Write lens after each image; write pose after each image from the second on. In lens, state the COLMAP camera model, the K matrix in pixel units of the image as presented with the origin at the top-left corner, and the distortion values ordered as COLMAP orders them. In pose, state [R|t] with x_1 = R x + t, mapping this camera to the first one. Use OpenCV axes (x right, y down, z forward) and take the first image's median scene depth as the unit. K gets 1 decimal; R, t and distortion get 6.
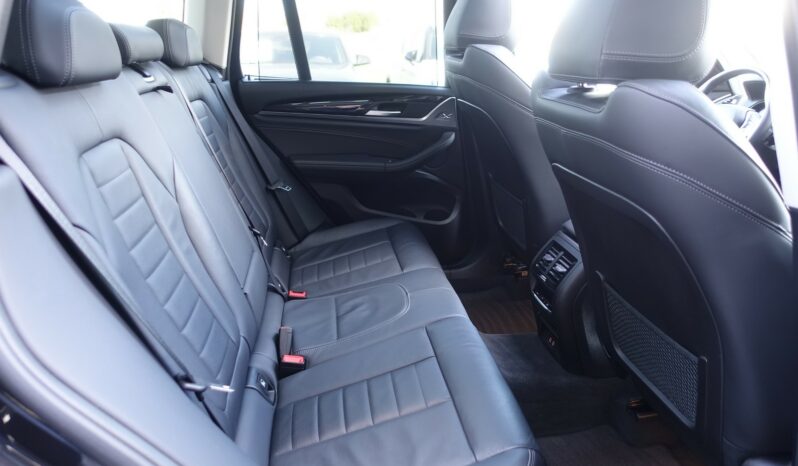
lens RADIAL K [[554.3, 0, 399.0], [0, 554.3, 233.0], [0, 0, 1]] dist [-0.006917, 0.000673]
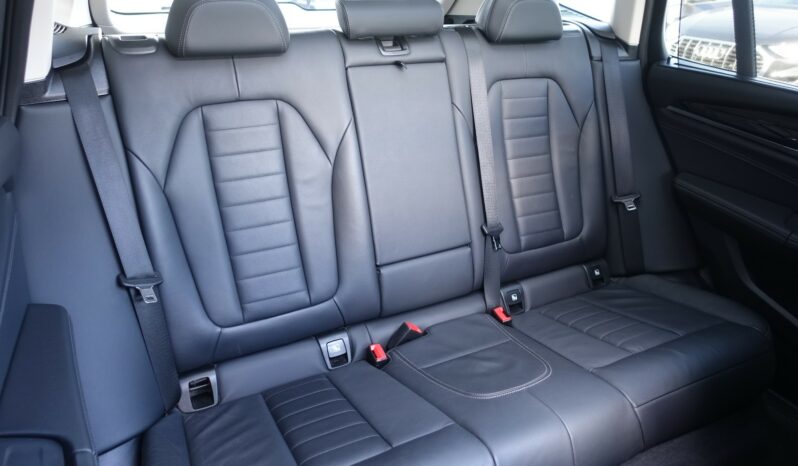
lens RADIAL K [[554.3, 0, 399.0], [0, 554.3, 233.0], [0, 0, 1]] dist [-0.006917, 0.000673]
pose [[0.311413, 0.410656, -0.856962, 0.387186], [-0.320740, 0.894306, 0.311998, -0.188038], [0.894510, 0.177702, 0.410212, 0.388412]]
